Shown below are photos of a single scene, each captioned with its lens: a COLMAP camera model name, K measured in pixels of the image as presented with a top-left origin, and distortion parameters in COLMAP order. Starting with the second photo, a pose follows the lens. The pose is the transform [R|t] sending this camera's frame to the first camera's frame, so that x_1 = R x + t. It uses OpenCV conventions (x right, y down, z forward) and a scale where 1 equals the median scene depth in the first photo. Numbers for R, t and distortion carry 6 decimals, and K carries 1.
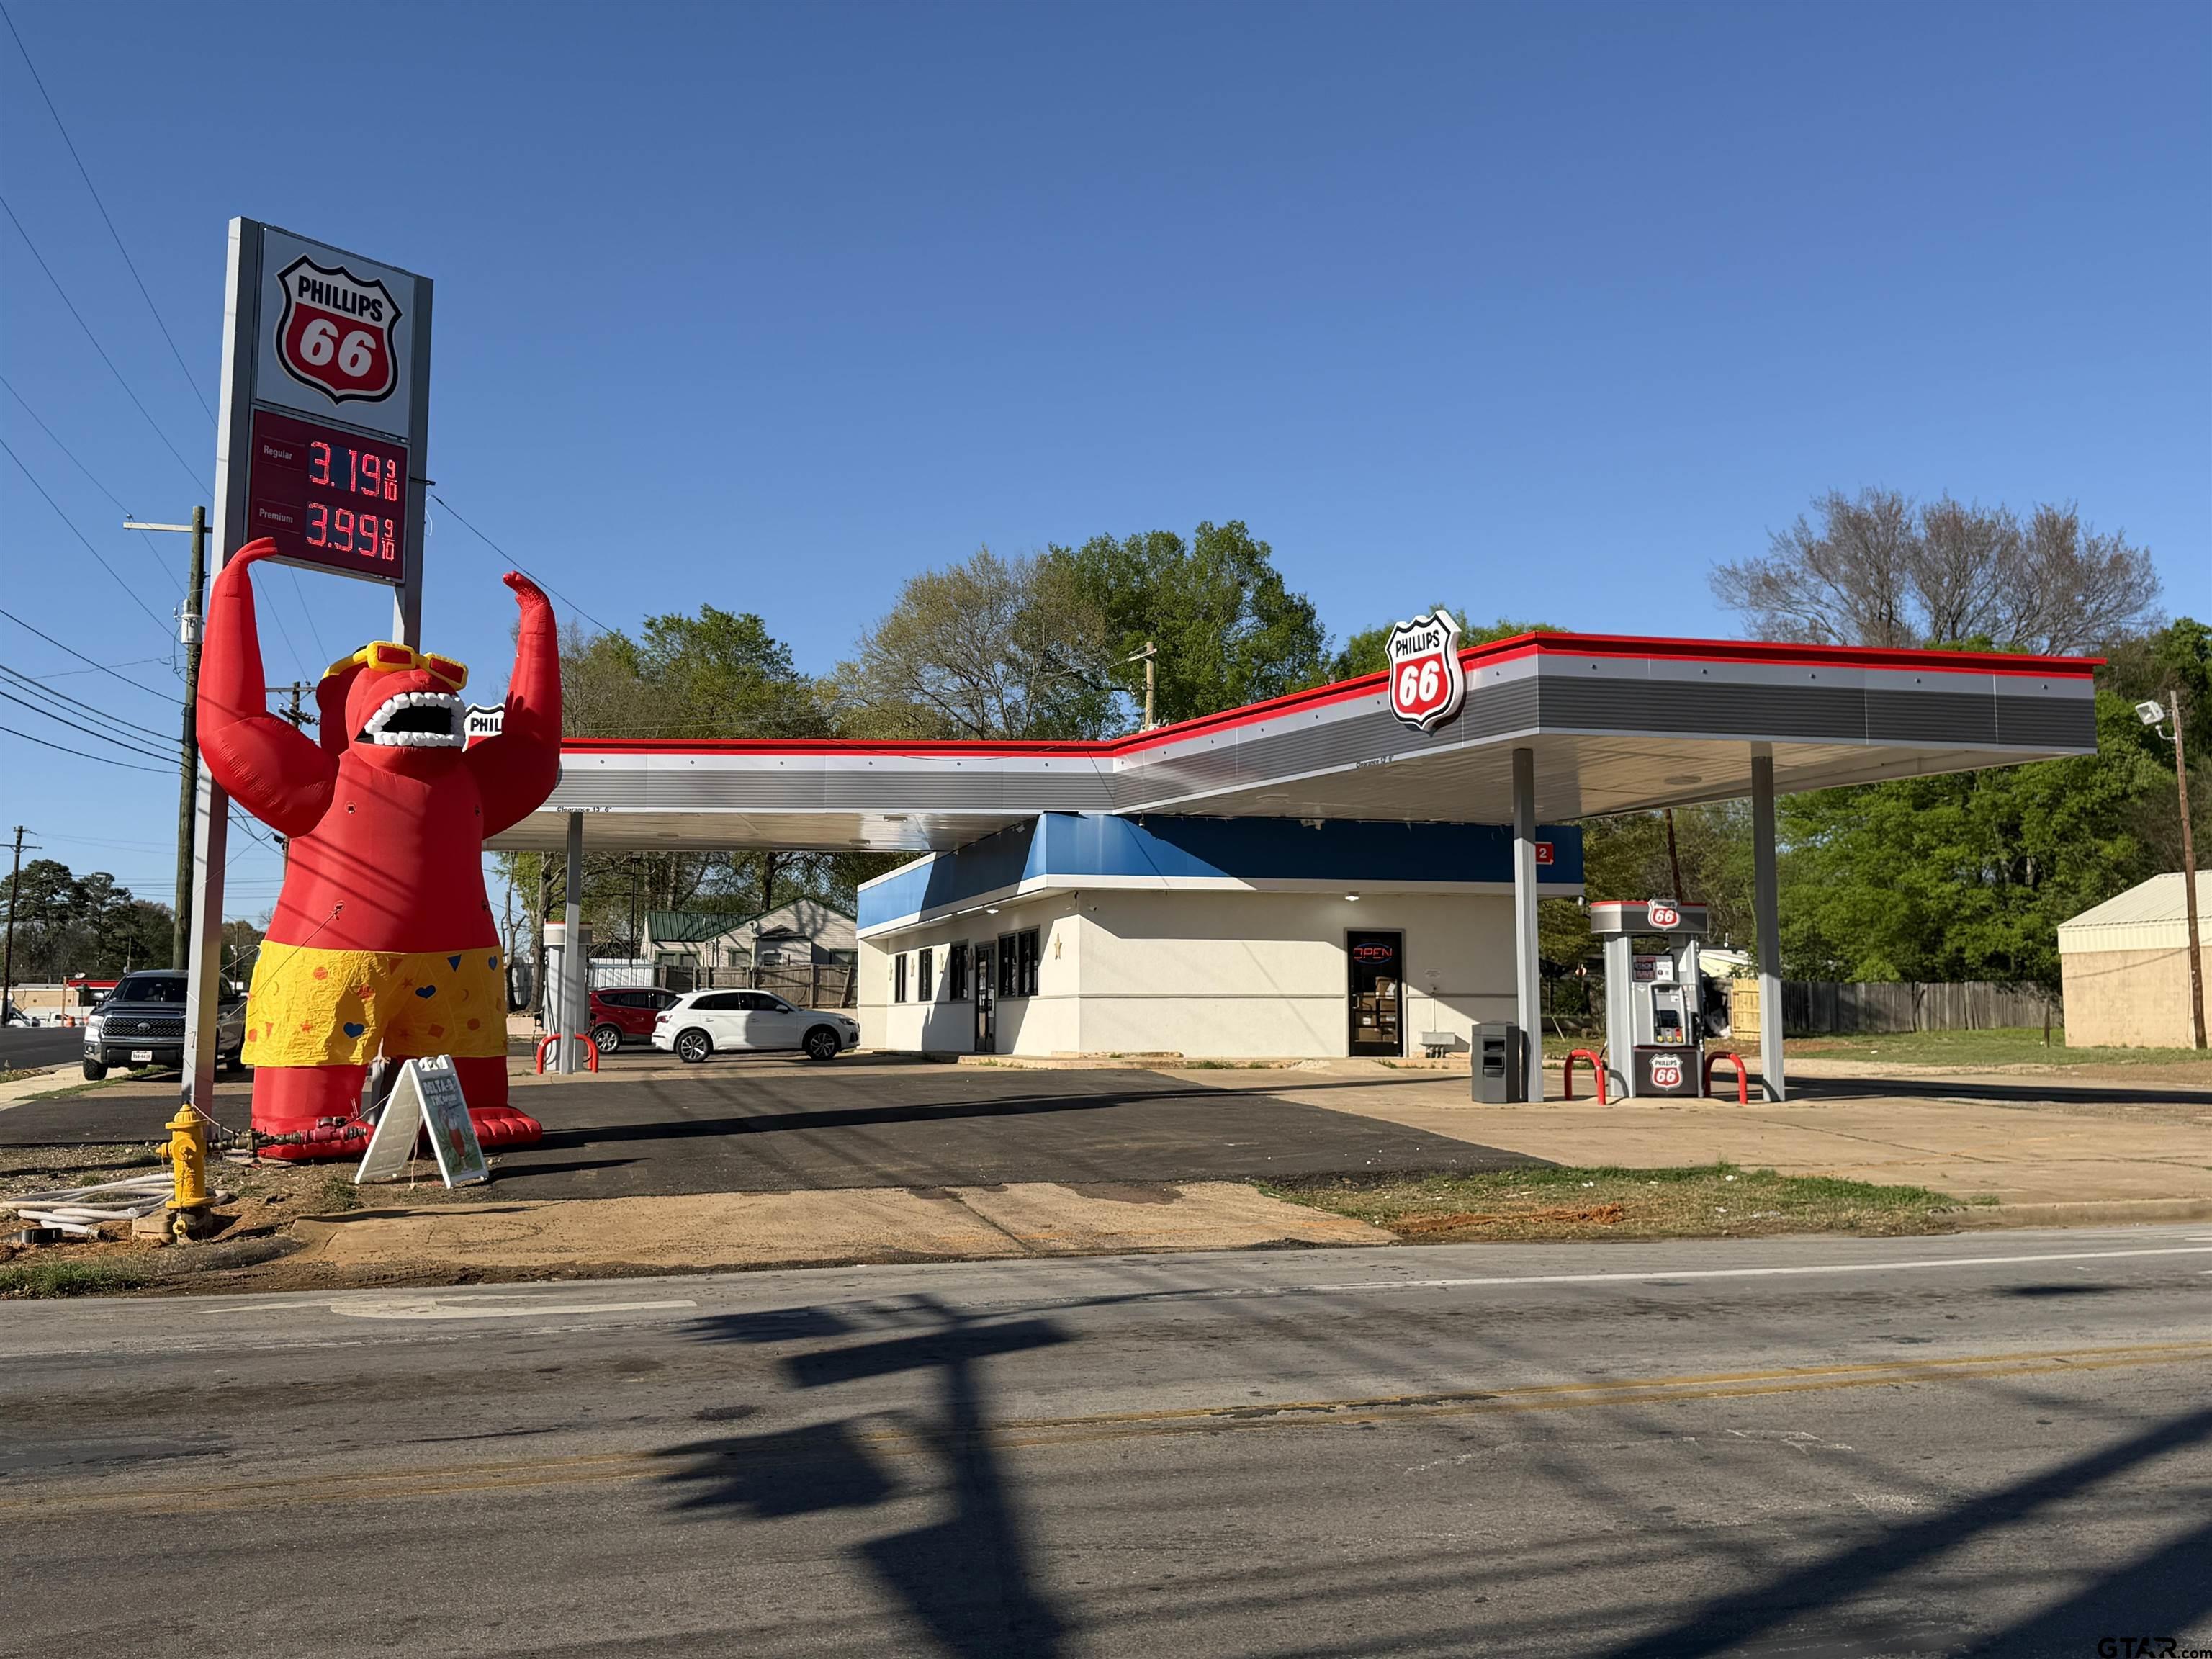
lens RADIAL K [[2136.9, 0, 1106.0], [0, 2136.9, 829.5], [0, 0, 1]] dist [-0.005687, -0.007697]
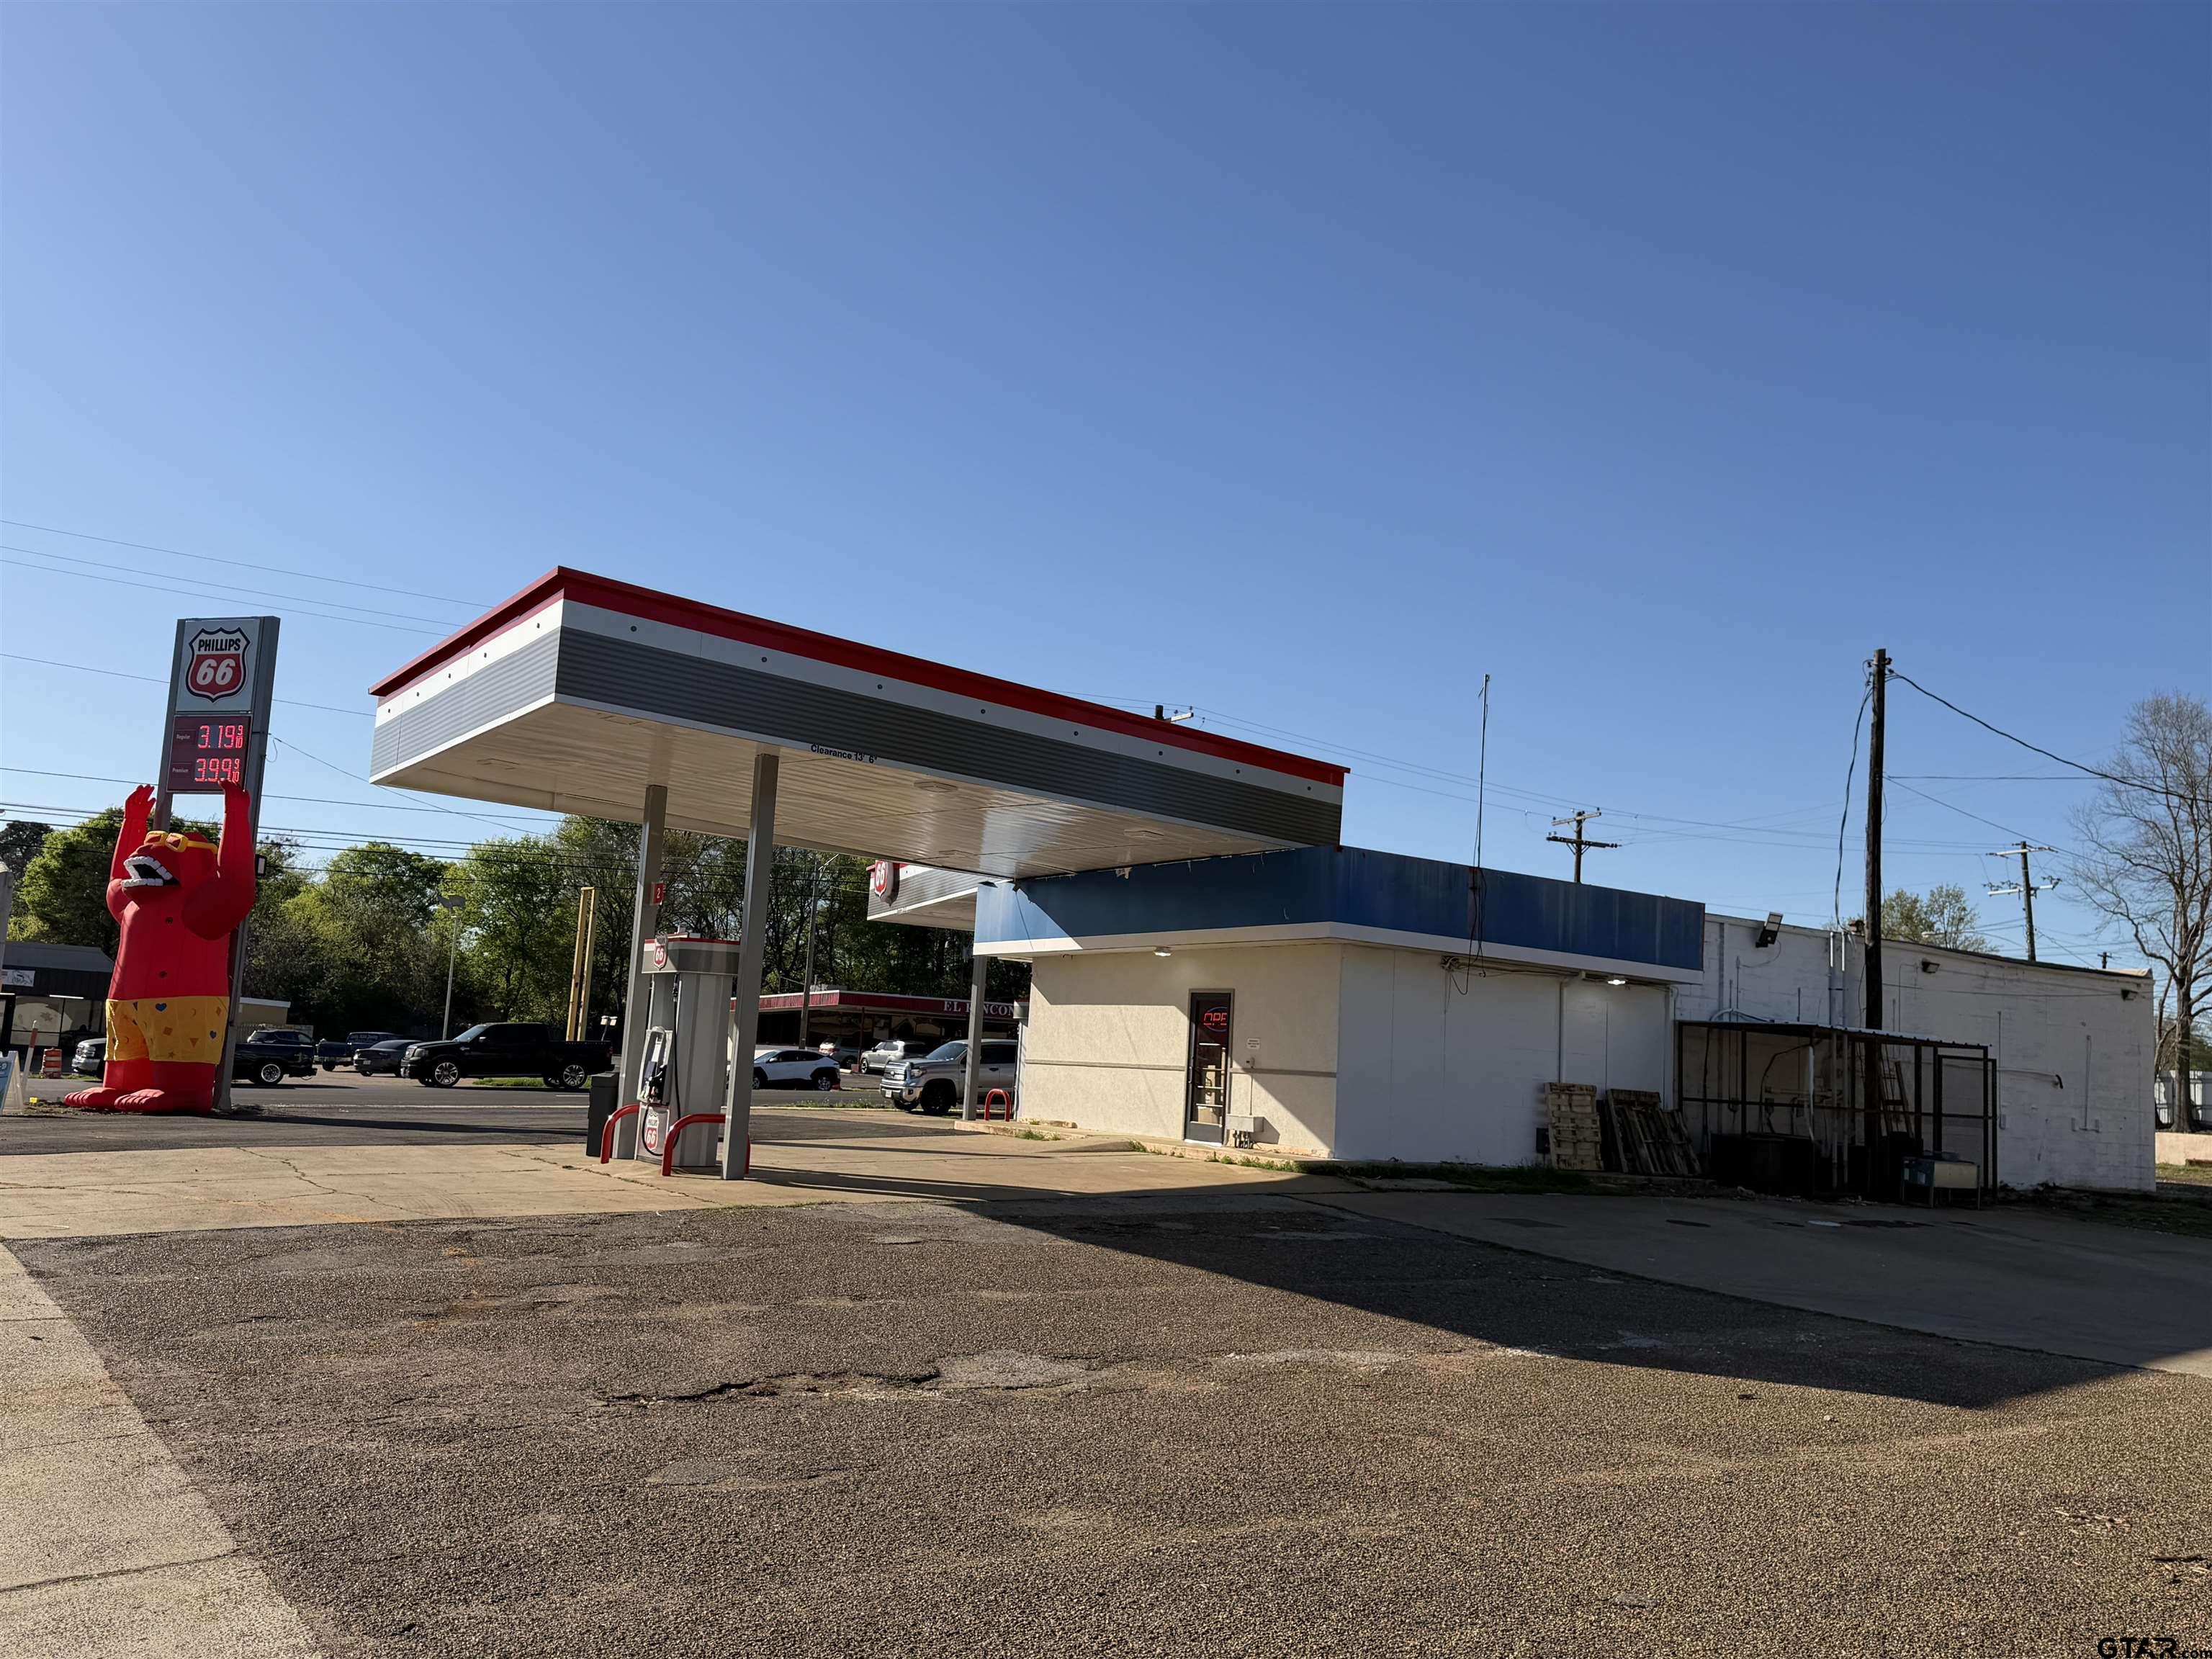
lens RADIAL K [[1908.4, 0, 1106.0], [0, 1908.4, 829.5], [0, 0, 1]] dist [0.011453, 0.005225]
pose [[0.287313, -0.105589, -0.951999, 0.844523], [0.030847, 0.994410, -0.100984, 0.059017], [0.957340, -0.000352, 0.288964, 0.752122]]
